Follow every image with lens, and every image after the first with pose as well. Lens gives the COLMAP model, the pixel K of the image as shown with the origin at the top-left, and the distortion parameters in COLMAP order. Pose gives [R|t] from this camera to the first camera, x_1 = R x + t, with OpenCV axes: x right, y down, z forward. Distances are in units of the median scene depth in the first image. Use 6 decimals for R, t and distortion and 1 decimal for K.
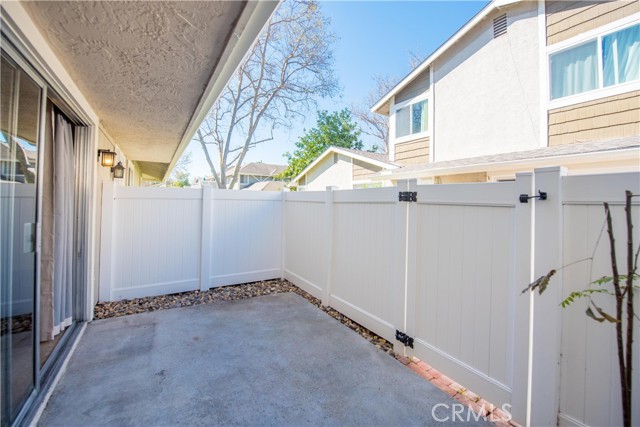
lens RADIAL K [[266.8, 0, 319.2], [0, 266.8, 197.2], [0, 0, 1]] dist [-0.020733, -0.000230]
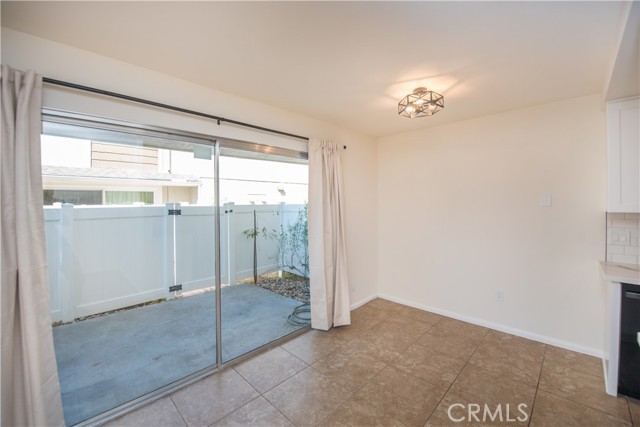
lens RADIAL K [[264.3, 0, 321.6], [0, 264.3, 204.4], [0, 0, 1]] dist [-0.022120, -0.000151]
pose [[-0.235344, -0.019090, 0.971725, -1.675288], [-0.012141, 0.999787, 0.016701, -0.099914], [-0.971836, -0.007868, -0.235525, 0.426923]]
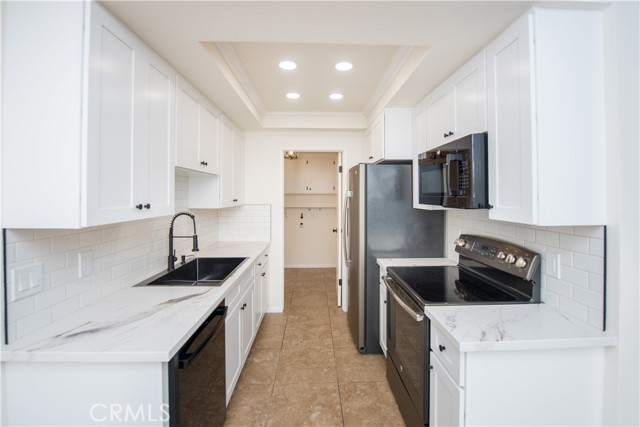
lens RADIAL K [[276.2, 0, 322.0], [0, 276.2, 193.8], [0, 0, 1]] dist [-0.019581, -0.000342]
pose [[-0.497860, -0.018172, -0.867067, -0.884131], [0.005868, 0.999687, -0.024321, -0.110186], [0.867238, -0.017197, -0.497597, -0.176353]]
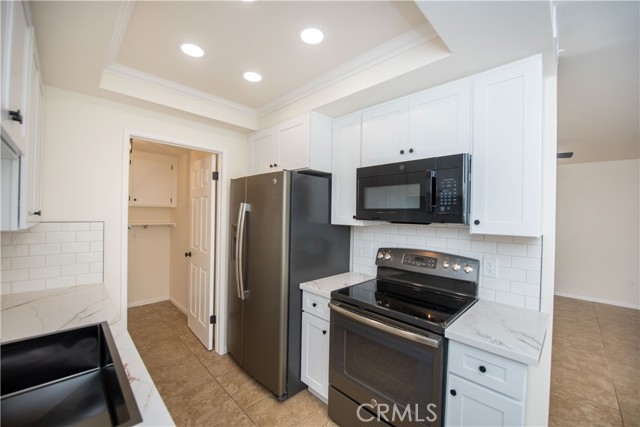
lens RADIAL K [[255.4, 0, 321.5], [0, 255.4, 214.6], [0, 0, 1]] dist [-0.020334, -0.000438]
pose [[0.235580, -0.006308, -0.971835, -1.070079], [-0.002380, 0.999972, -0.007068, -0.107821], [0.971852, 0.003978, 0.235558, -0.639141]]
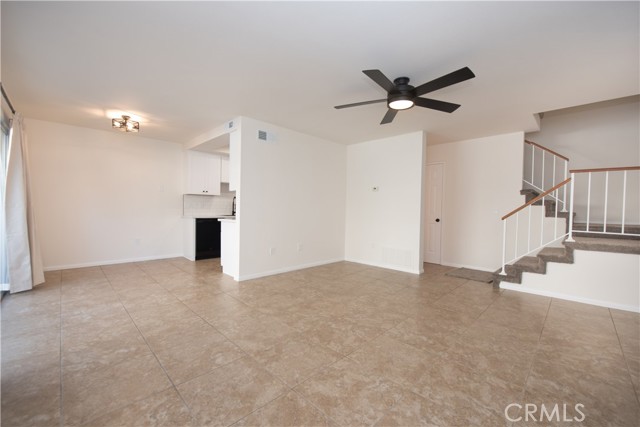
lens RADIAL K [[263.4, 0, 320.0], [0, 263.4, 213.5], [0, 0, 1]] dist [-0.016353, -0.000048]
pose [[-0.972556, -0.028298, -0.230942, -1.643777], [-0.028849, 0.999583, -0.000994, 0.067837], [0.230874, 0.005696, -0.972967, 1.700996]]
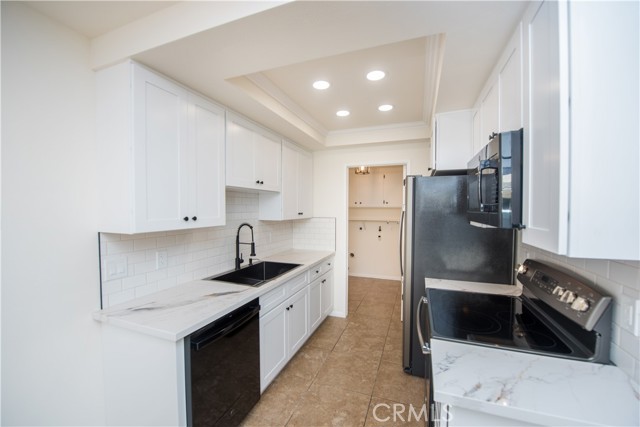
lens RADIAL K [[255.4, 0, 321.5], [0, 255.4, 214.6], [0, 0, 1]] dist [-0.020334, -0.000438]
pose [[-0.793373, 0.000475, -0.608735, -1.056608], [-0.003383, 0.999981, 0.005190, -0.115183], [0.608726, 0.006177, -0.793357, -0.033572]]
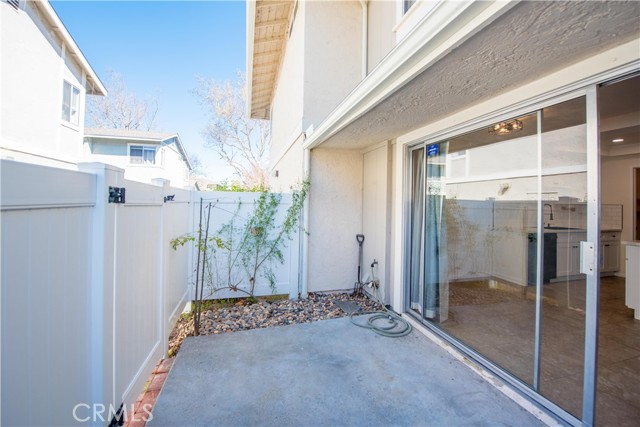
lens RADIAL K [[266.8, 0, 319.2], [0, 266.8, 197.2], [0, 0, 1]] dist [-0.020733, -0.000230]
pose [[-0.960918, -0.028803, 0.275330, -0.289773], [-0.038602, 0.998797, -0.030237, 0.002422], [-0.274128, -0.039683, -0.960874, 1.444400]]
